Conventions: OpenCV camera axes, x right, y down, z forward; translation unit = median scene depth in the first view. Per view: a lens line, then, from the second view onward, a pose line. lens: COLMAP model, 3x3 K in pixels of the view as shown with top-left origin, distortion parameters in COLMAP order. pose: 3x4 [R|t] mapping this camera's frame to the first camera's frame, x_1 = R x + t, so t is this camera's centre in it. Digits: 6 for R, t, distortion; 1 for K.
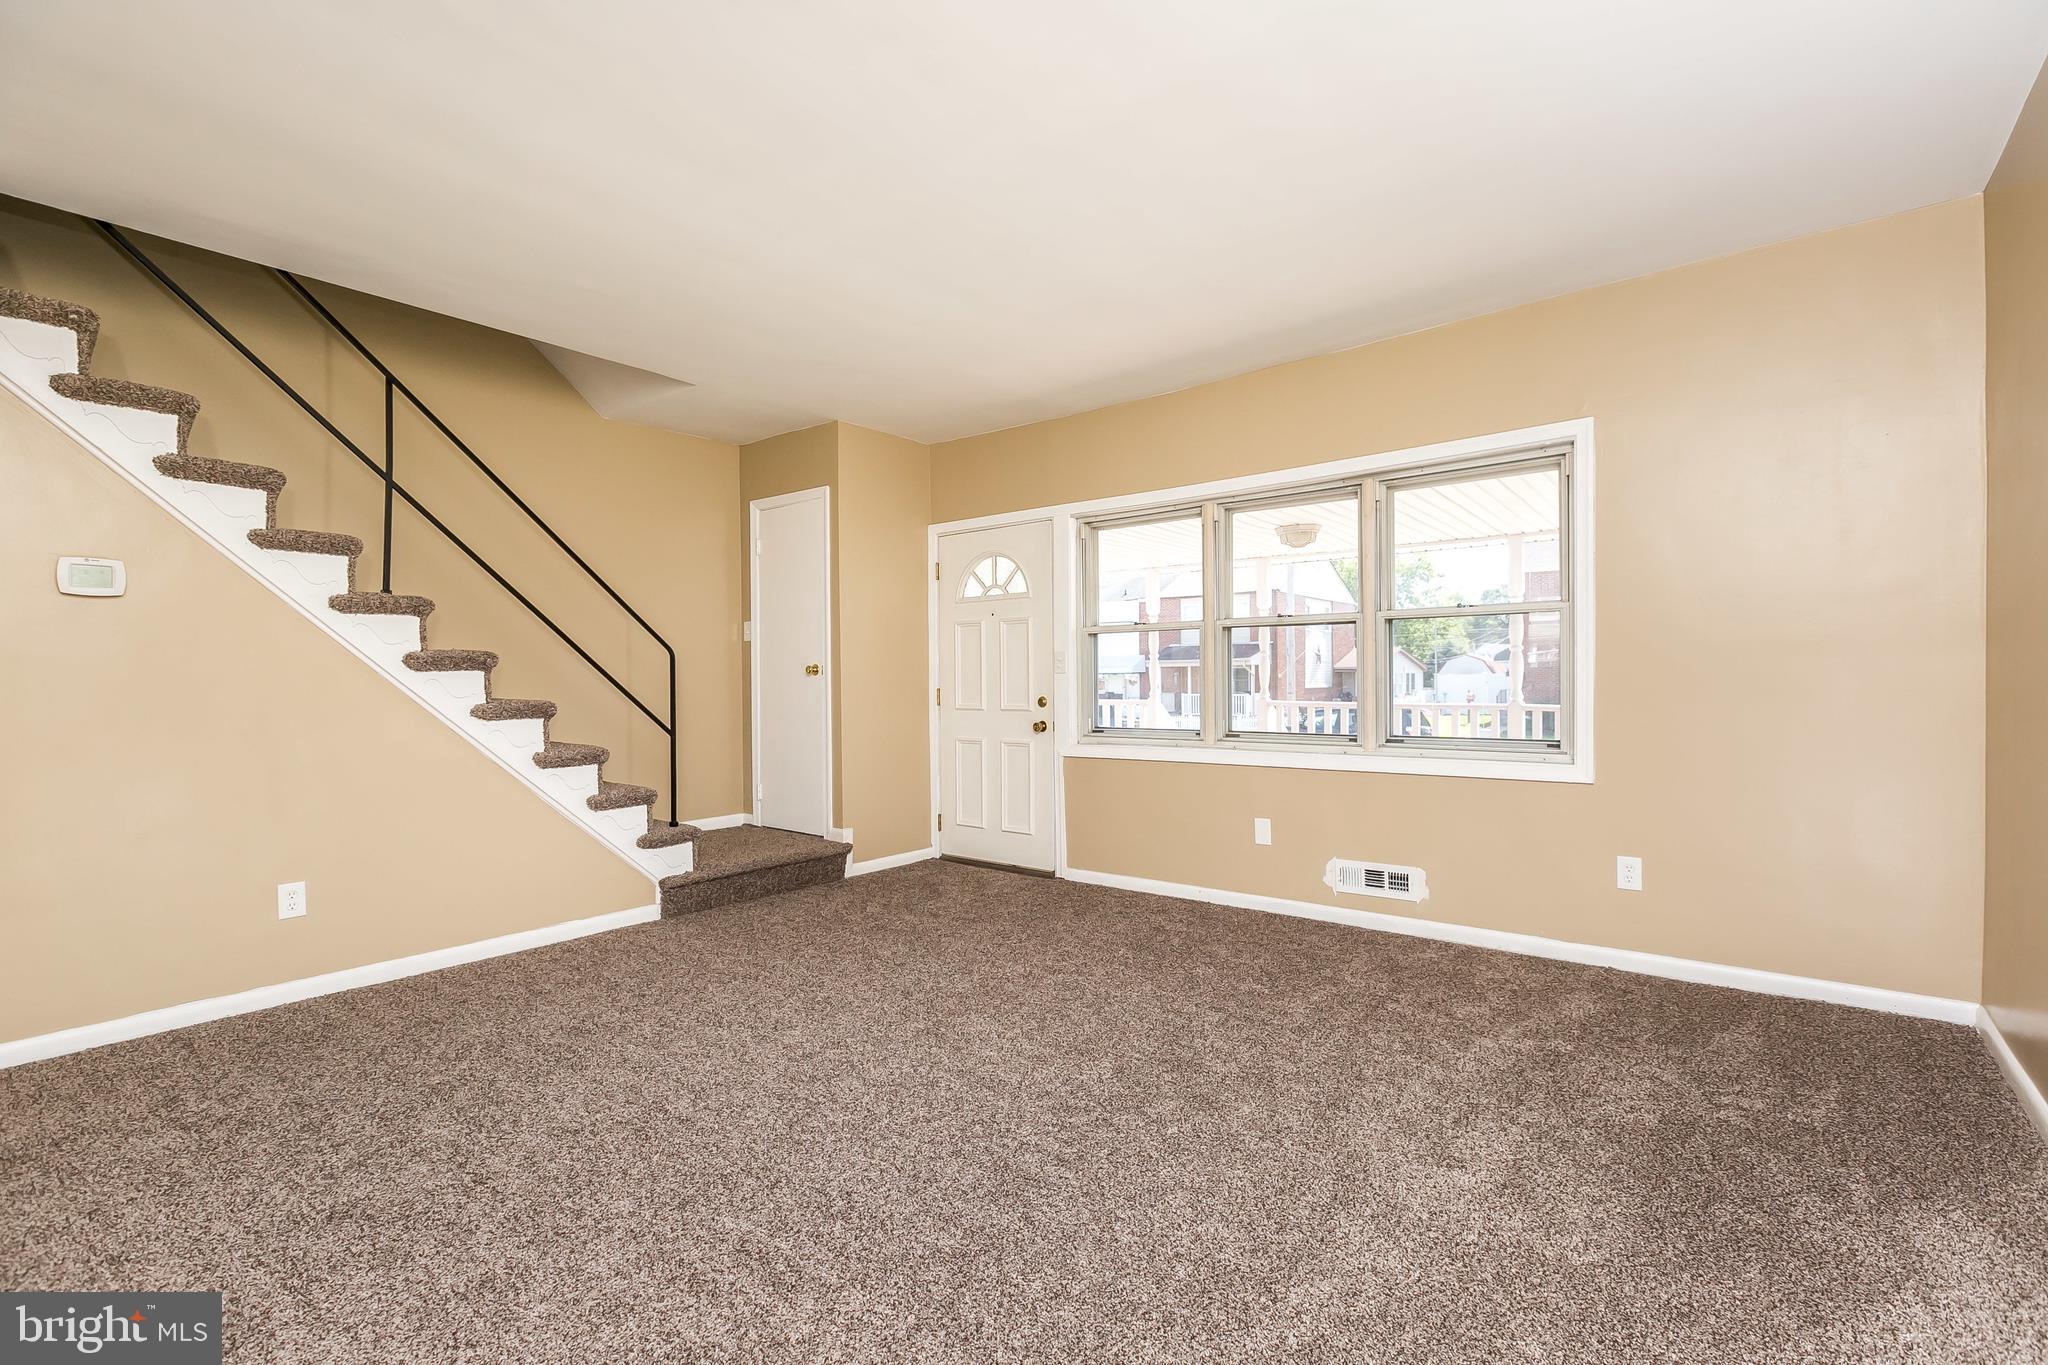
lens RADIAL K [[936.1, 0, 1015.2], [0, 936.1, 686.6], [0, 0, 1]] dist [0.004433, -0.001290]
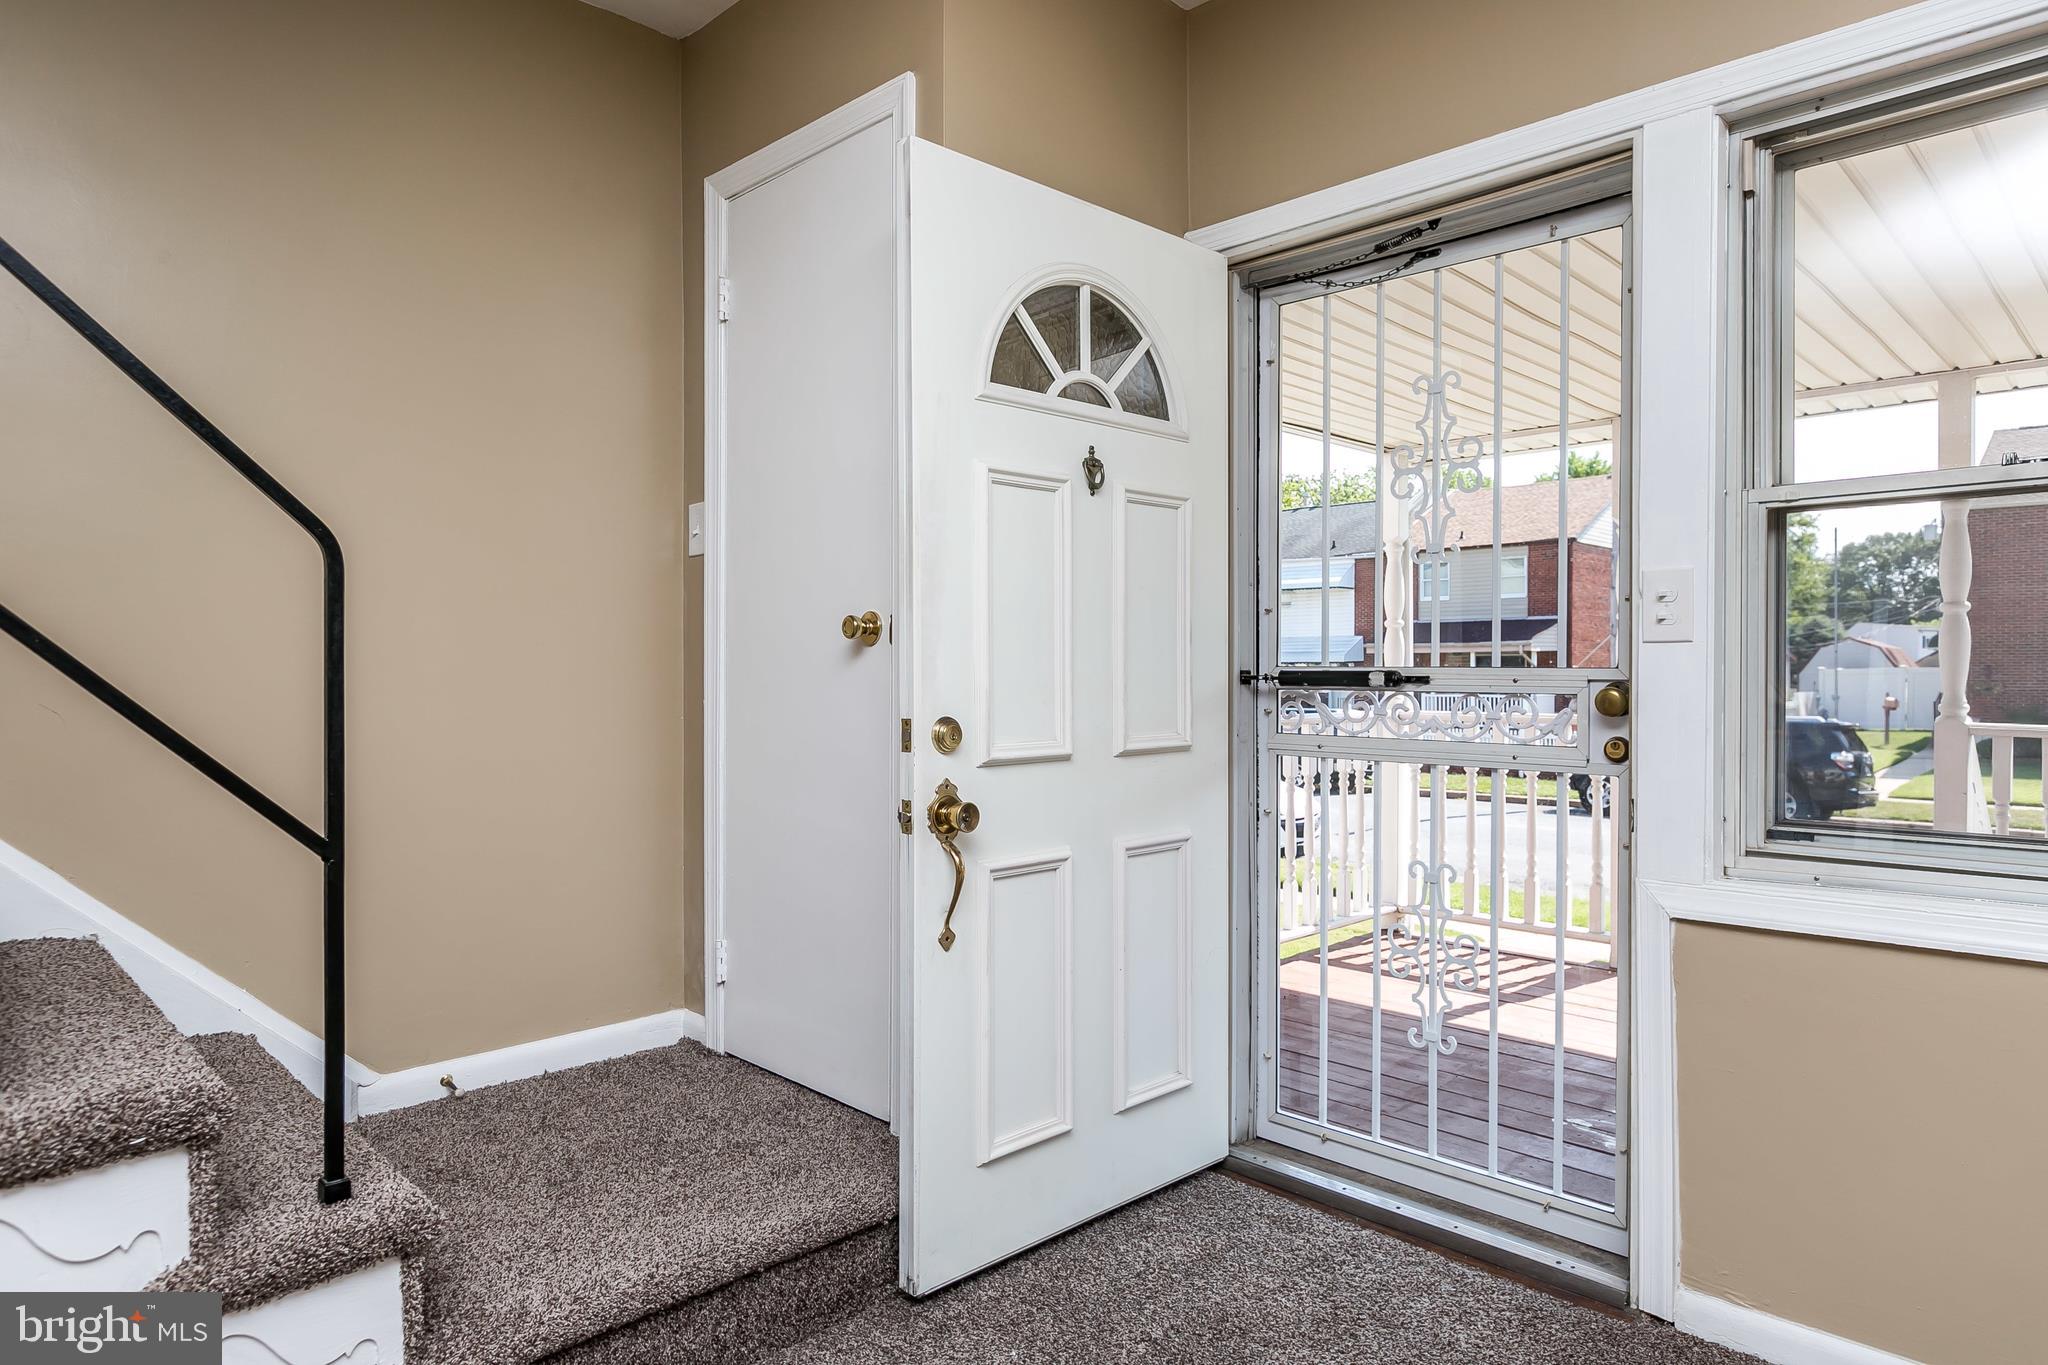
lens RADIAL K [[1160.0, 0, 1022.1], [0, 1160.0, 681.9], [0, 0, 1]] dist [0.004363, 0.000147]
pose [[0.995493, 0.010703, -0.094227, -0.121236], [-0.010479, 0.999941, 0.002871, -0.000557], [0.094252, -0.001871, 0.995547, 0.599884]]
